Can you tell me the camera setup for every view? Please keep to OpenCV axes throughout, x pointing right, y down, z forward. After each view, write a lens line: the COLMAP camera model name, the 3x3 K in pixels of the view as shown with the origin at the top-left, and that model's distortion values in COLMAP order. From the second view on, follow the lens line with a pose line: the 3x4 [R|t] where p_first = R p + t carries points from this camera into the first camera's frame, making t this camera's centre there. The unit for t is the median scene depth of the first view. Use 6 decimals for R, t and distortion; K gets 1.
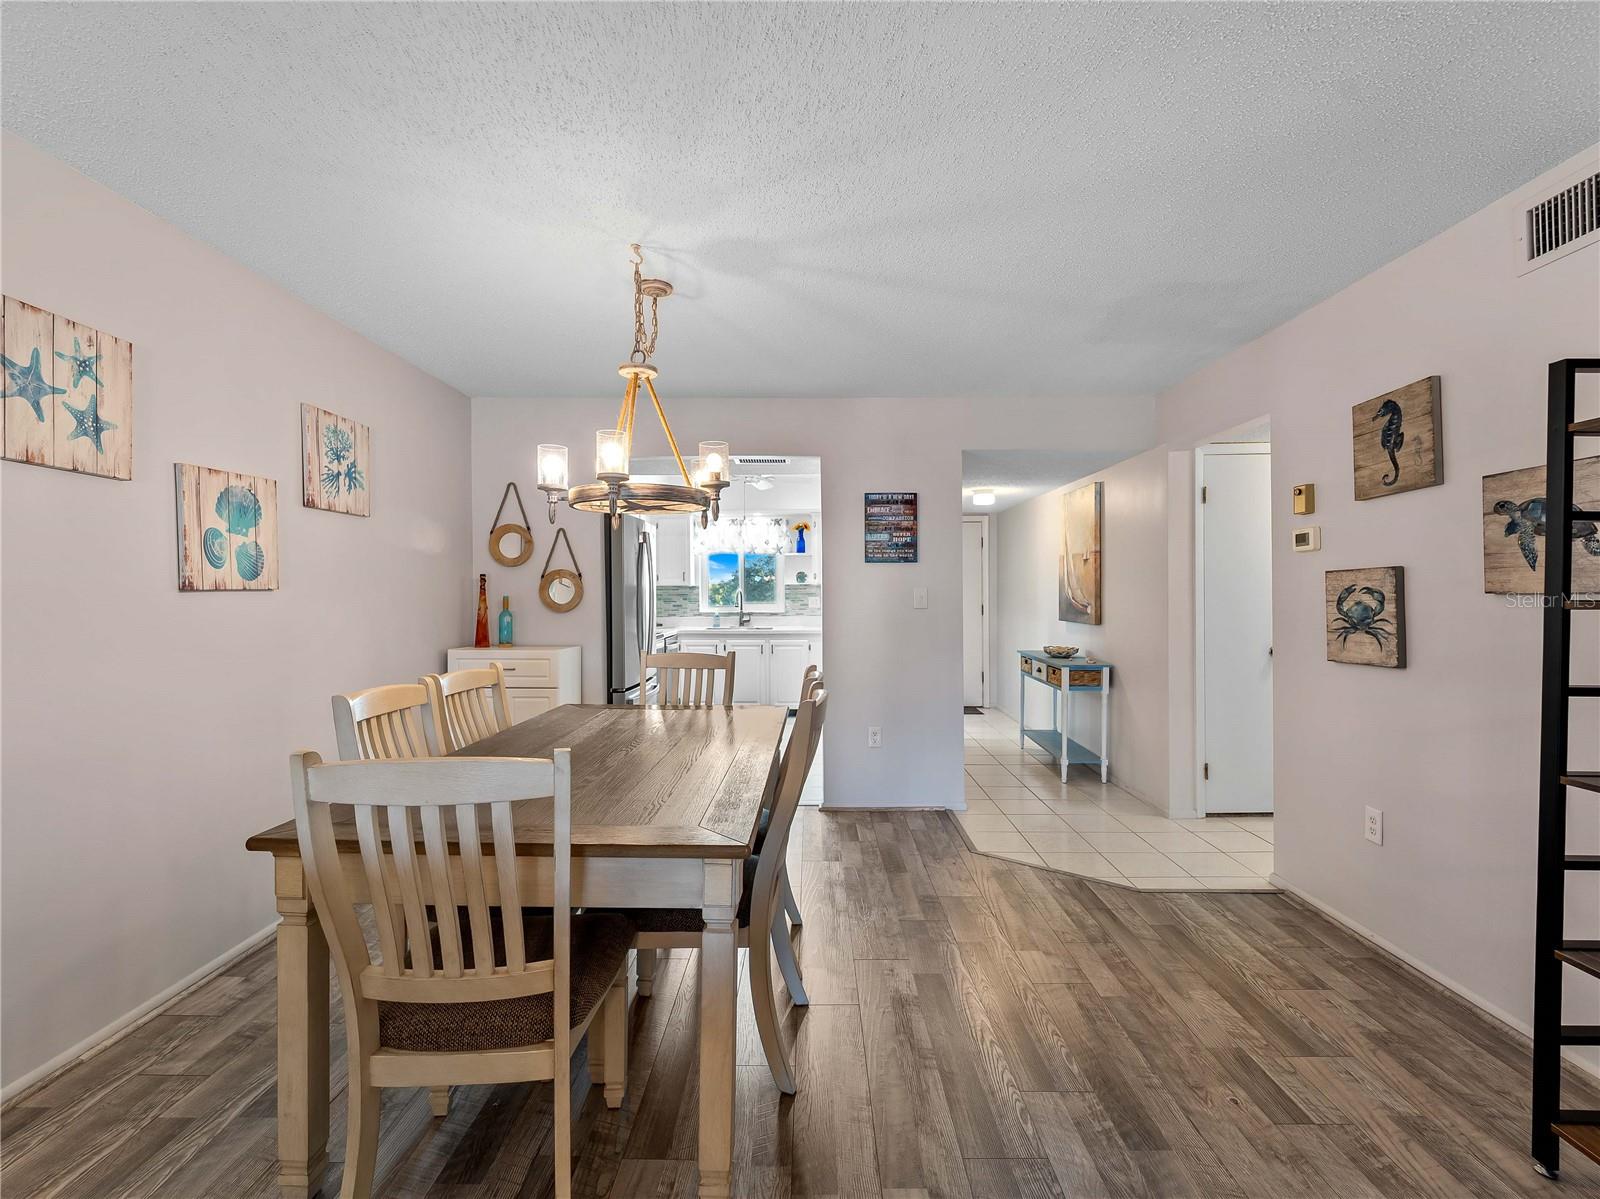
lens RADIAL K [[727.0, 0, 799.4], [0, 727.0, 602.4], [0, 0, 1]] dist [-0.001275, -0.000612]
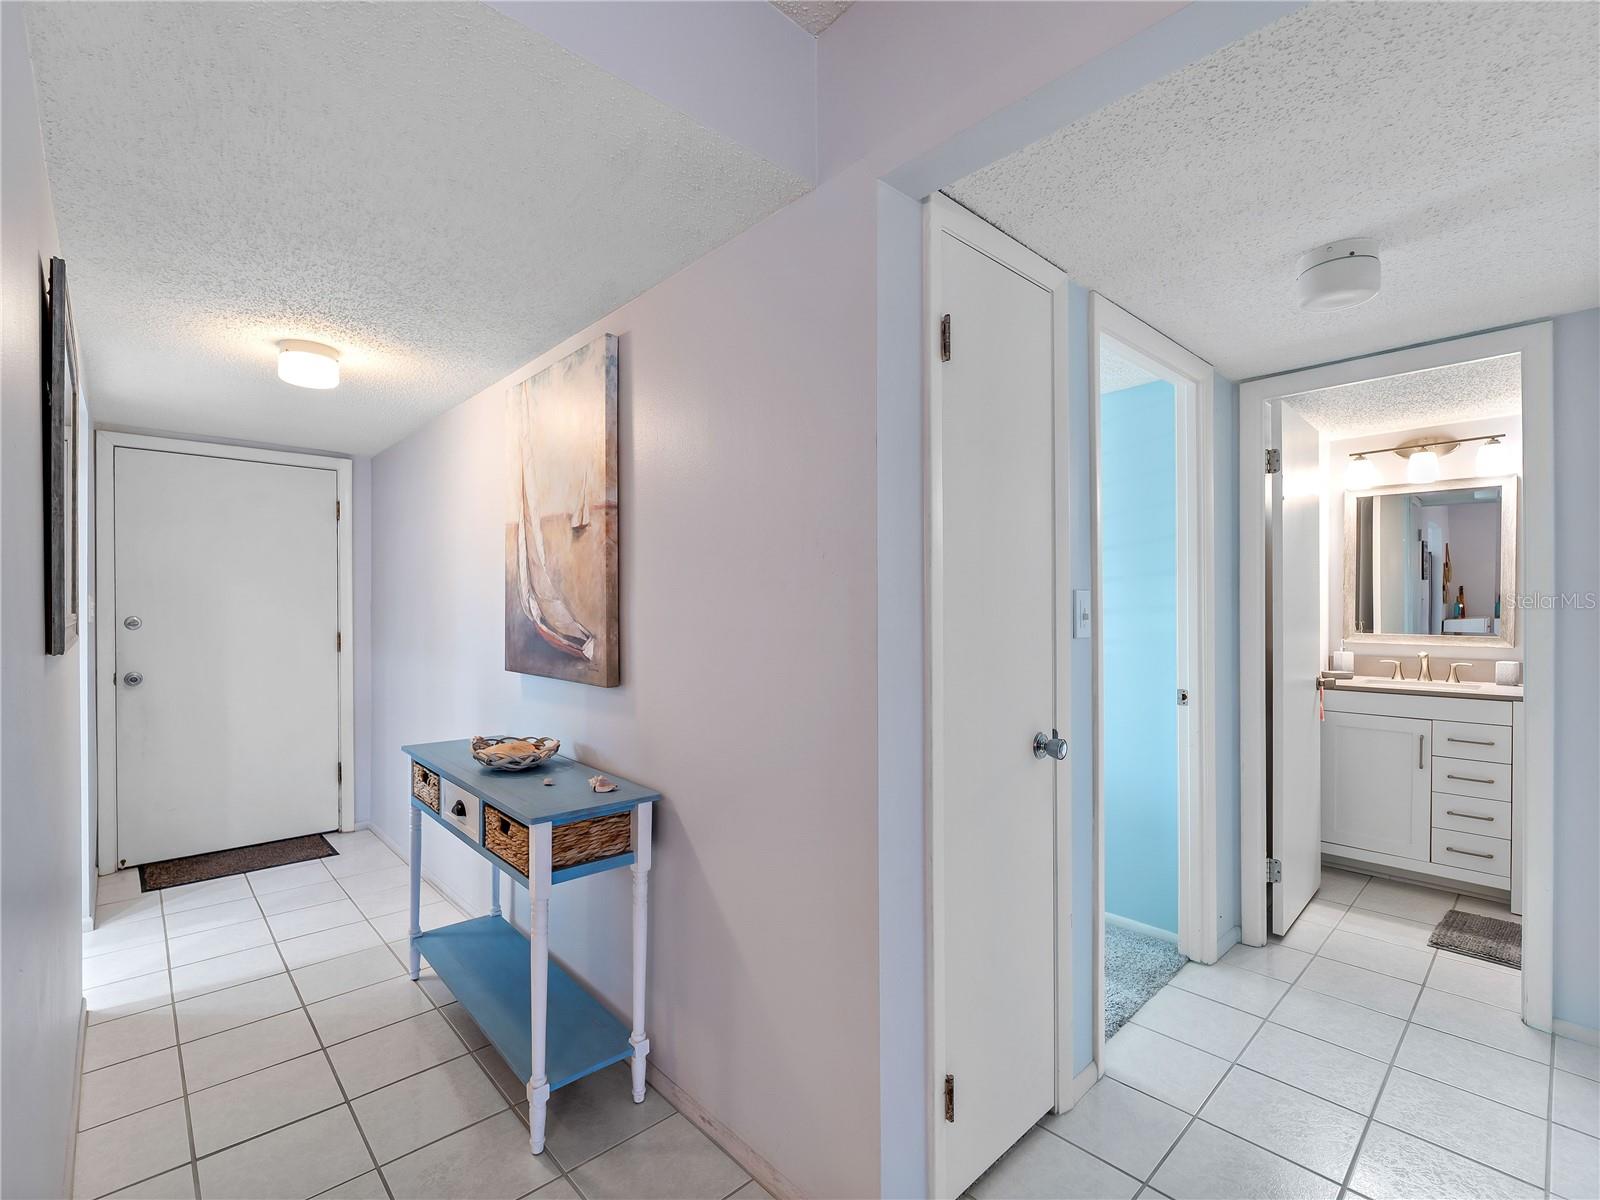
lens RADIAL K [[729.2, 0, 809.5], [0, 729.2, 611.1], [0, 0, 1]] dist [-0.000160, -0.000237]
pose [[0.715493, 0.002669, 0.698614, 0.199114], [0.005253, 0.999944, -0.009200, -0.007042], [-0.698600, 0.010252, 0.715439, 0.614206]]
